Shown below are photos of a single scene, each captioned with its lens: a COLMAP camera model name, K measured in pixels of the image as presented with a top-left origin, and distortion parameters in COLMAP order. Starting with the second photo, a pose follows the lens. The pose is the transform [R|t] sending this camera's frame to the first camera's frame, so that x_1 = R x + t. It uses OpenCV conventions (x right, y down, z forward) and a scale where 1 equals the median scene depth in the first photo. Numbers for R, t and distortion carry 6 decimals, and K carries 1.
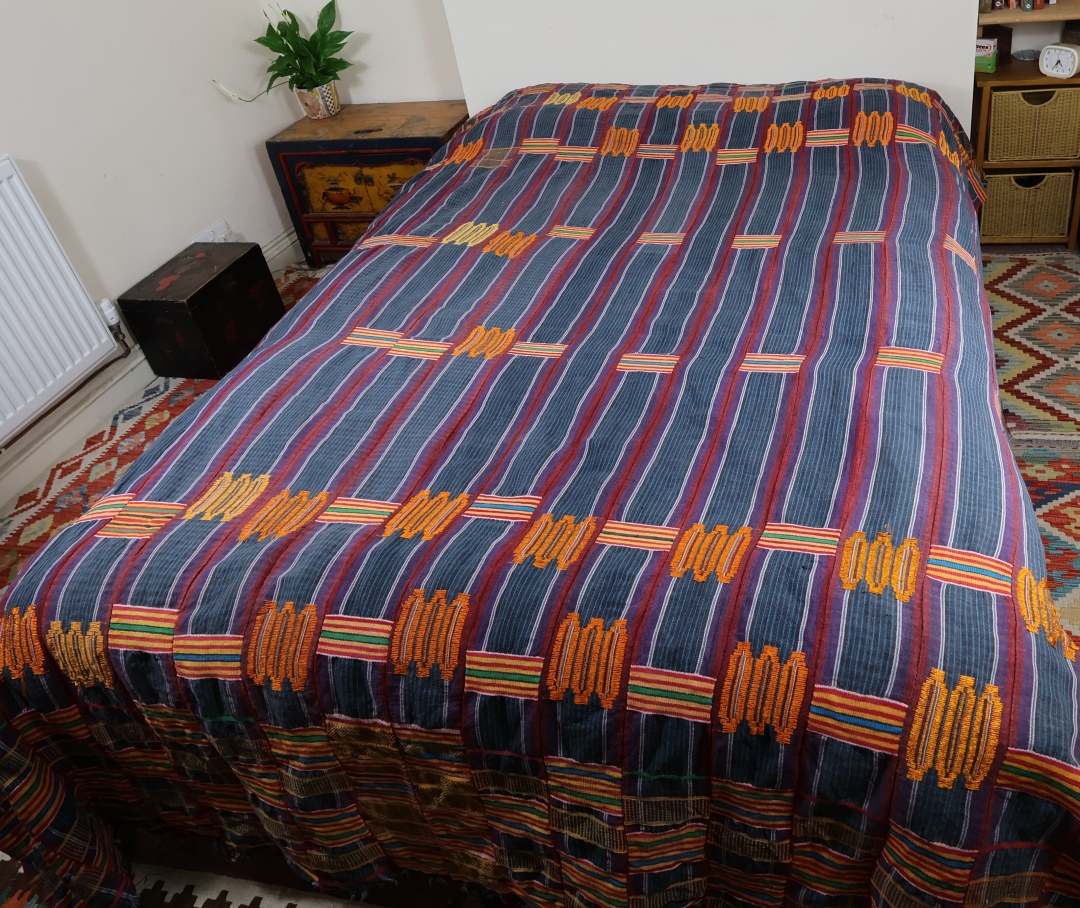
lens RADIAL K [[934.6, 0, 540.0], [0, 934.6, 454.0], [0, 0, 1]] dist [-0.010373, 0.004876]
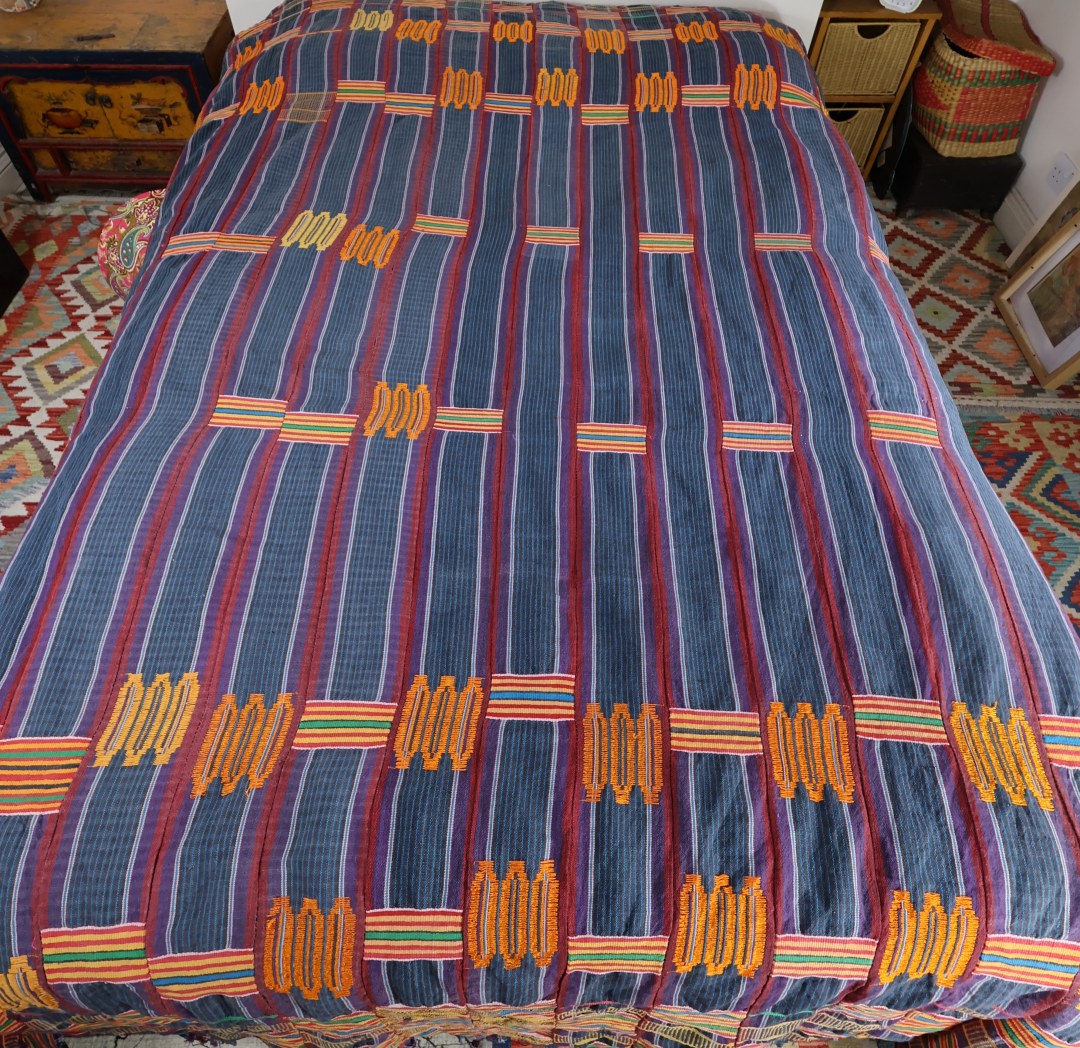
lens RADIAL K [[832.5, 0, 539.3], [0, 832.5, 558.4], [0, 0, 1]] dist [0.002147, -0.007351]
pose [[0.954565, -0.146094, 0.259733, -0.145711], [0.069808, 0.956956, 0.281712, -0.188058], [-0.289710, -0.250781, 0.923676, 0.247090]]
